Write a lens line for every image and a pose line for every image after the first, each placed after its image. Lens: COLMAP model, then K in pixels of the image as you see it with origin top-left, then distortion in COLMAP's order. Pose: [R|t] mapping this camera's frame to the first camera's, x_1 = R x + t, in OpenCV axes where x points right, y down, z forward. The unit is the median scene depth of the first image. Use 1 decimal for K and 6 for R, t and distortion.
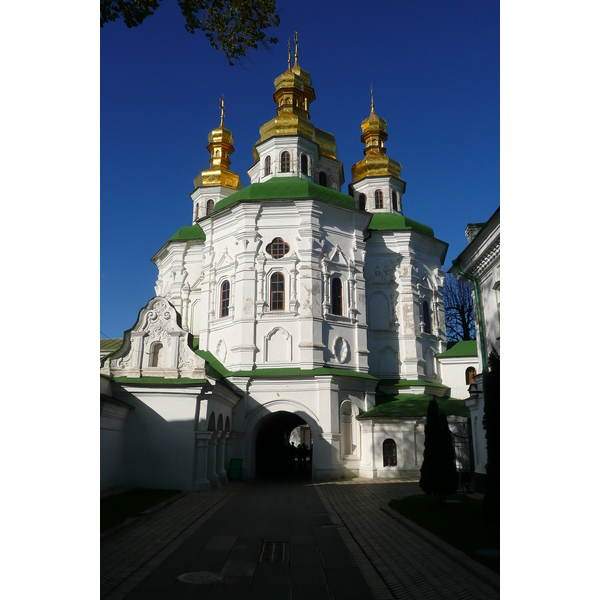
lens RADIAL K [[623.2, 0, 300.0], [0, 623.2, 300.0], [0, 0, 1]] dist [-0.008952, -0.003850]
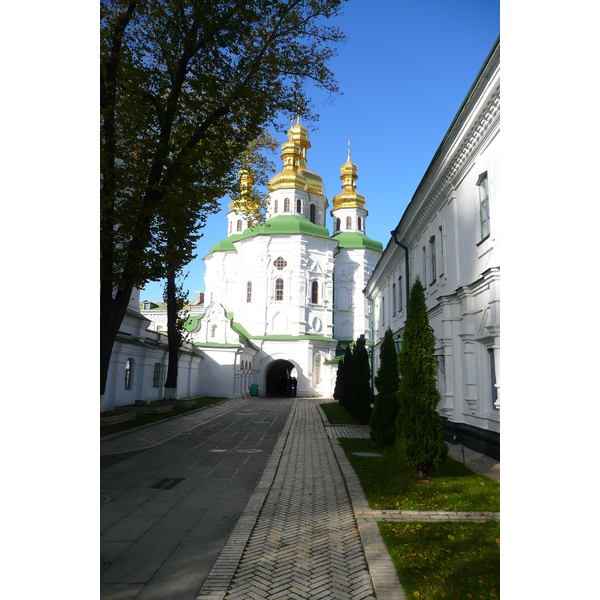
lens RADIAL K [[592.4, 0, 300.0], [0, 592.4, 300.0], [0, 0, 1]] dist [0.003305, 0.001590]
pose [[0.999351, 0.017407, -0.031550, 0.069318], [-0.014318, 0.995316, 0.095611, -0.137519], [0.033066, -0.095098, 0.994919, -0.601163]]
